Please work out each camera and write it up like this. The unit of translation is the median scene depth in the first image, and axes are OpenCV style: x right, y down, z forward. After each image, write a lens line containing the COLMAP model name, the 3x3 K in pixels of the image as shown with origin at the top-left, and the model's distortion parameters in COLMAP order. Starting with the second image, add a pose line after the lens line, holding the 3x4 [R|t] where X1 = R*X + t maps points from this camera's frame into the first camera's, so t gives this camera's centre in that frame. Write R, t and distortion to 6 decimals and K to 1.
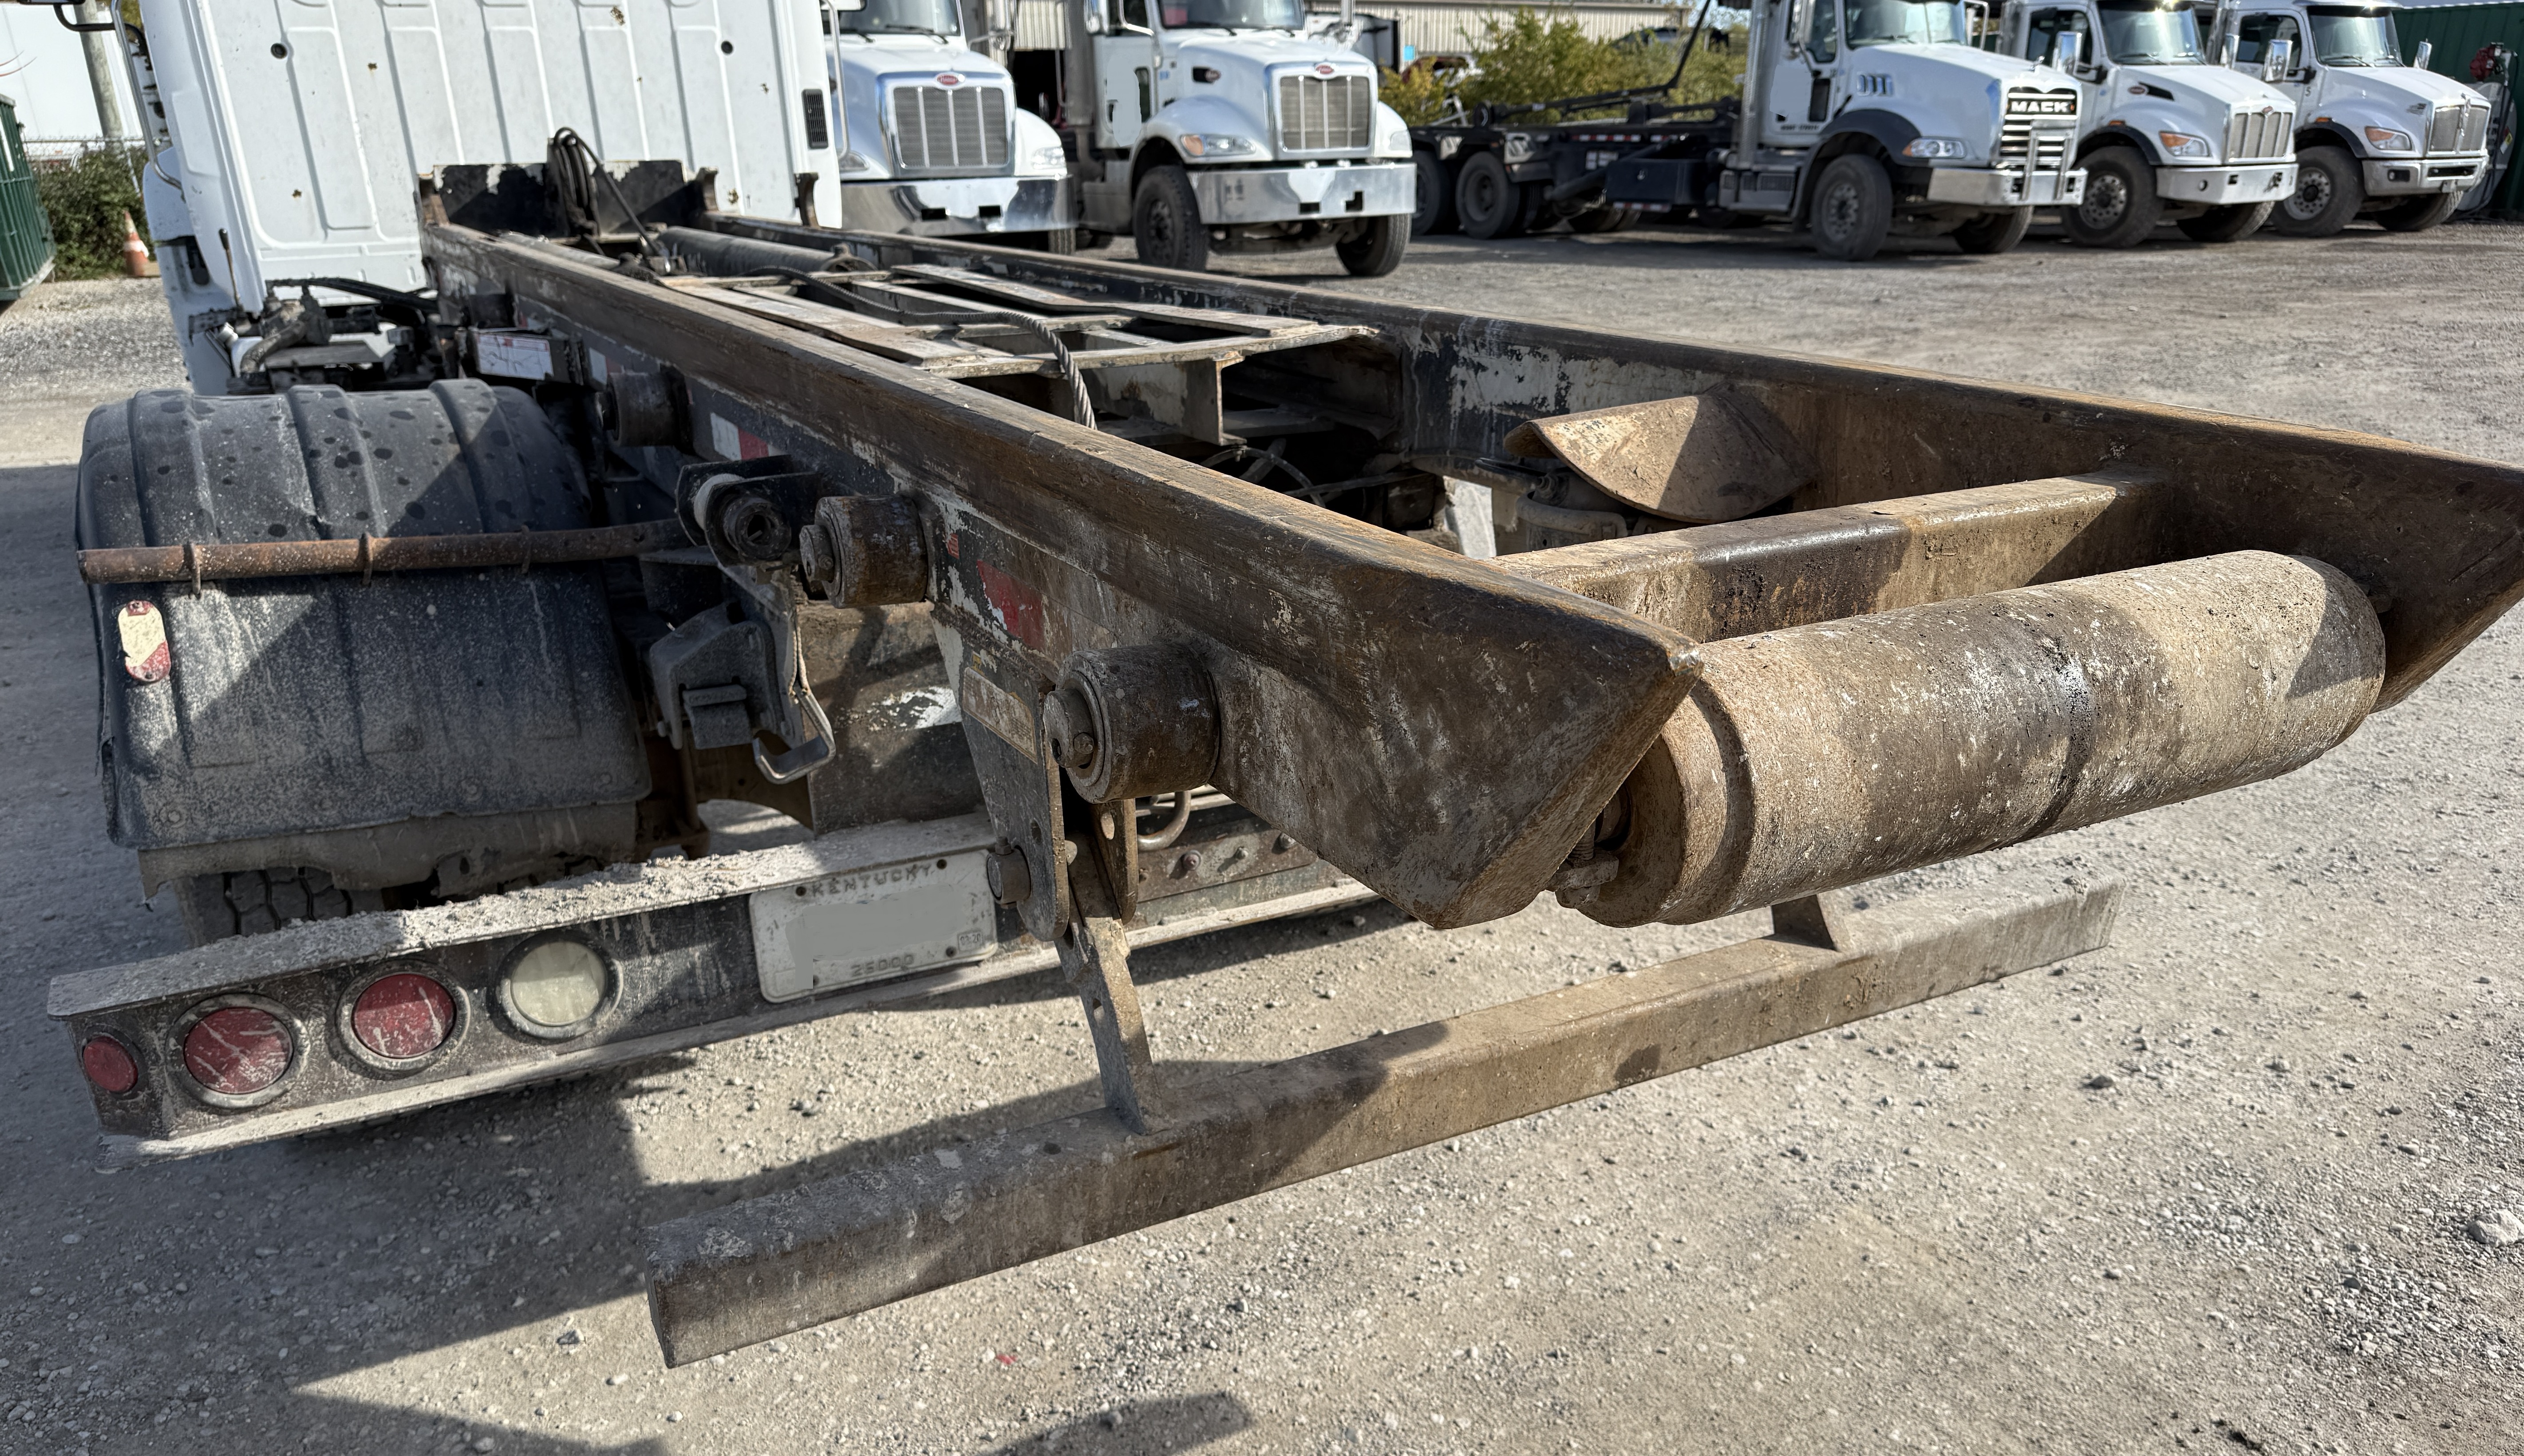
lens RADIAL K [[1796.1, 0, 1260.1], [0, 1796.1, 938.0], [0, 0, 1]] dist [0.015429, -0.021500]
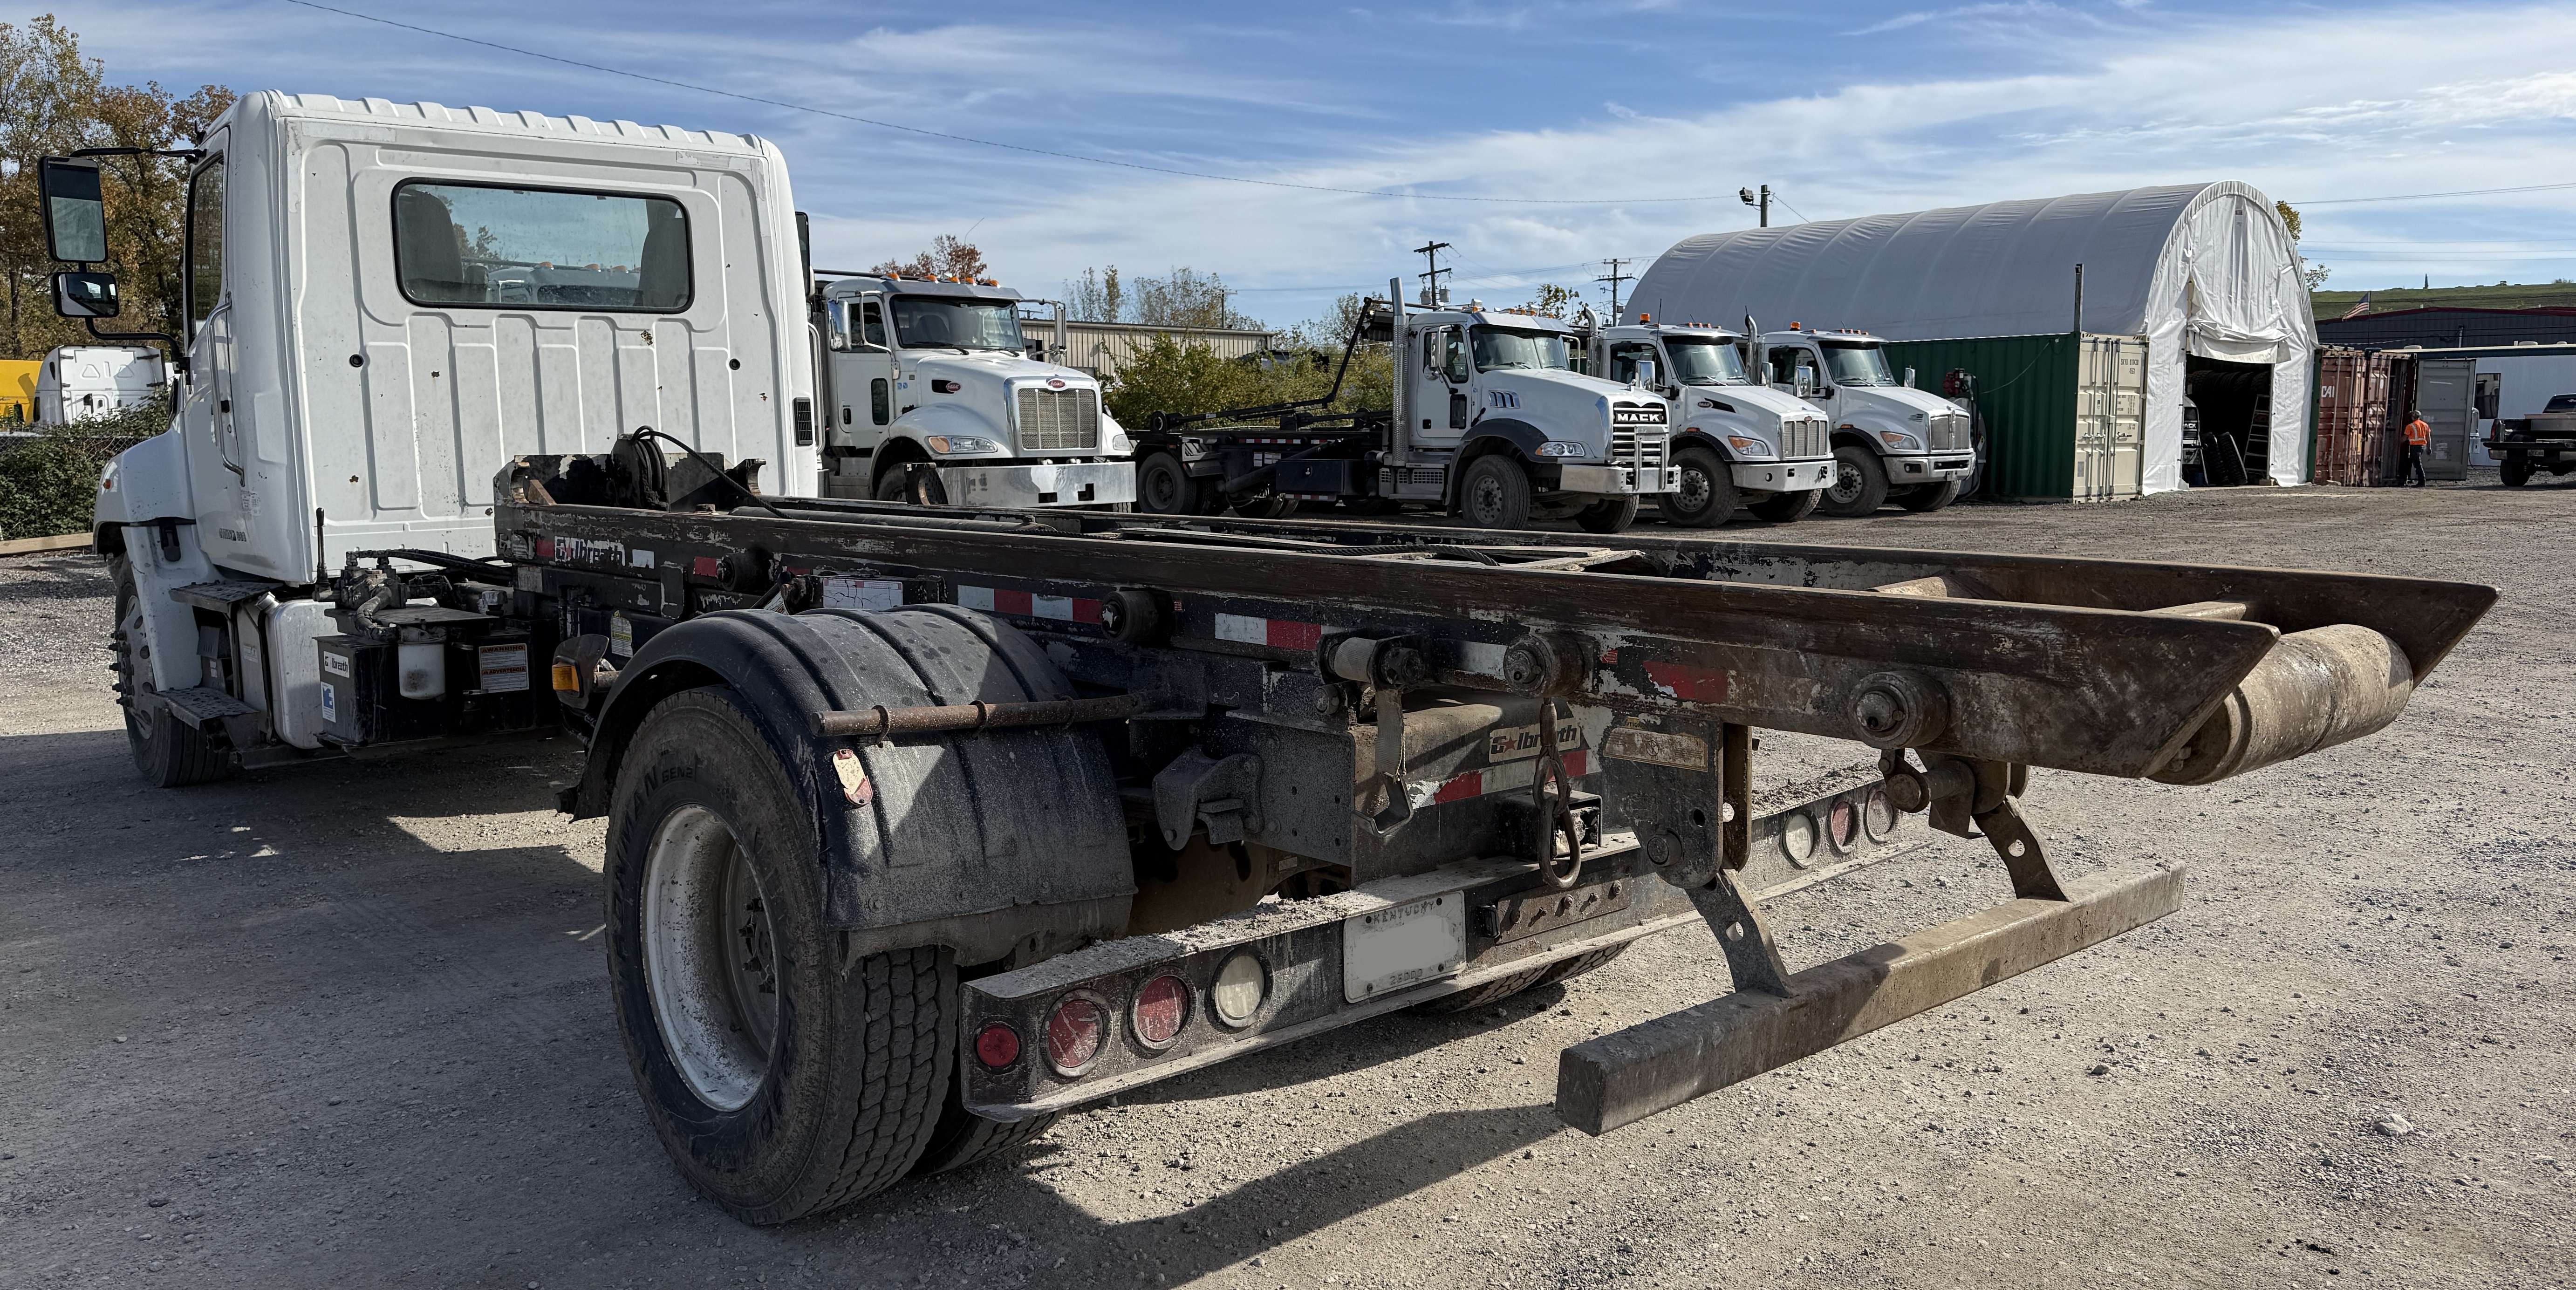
lens RADIAL K [[1846.3, 0, 1300.4], [0, 1846.3, 650.7], [0, 0, 1]] dist [0.163704, -0.307217]
pose [[0.971225, -0.023776, 0.236976, -0.257062], [0.093922, 0.952603, -0.289354, 0.075167], [-0.218864, 0.303285, 0.927425, -0.165517]]
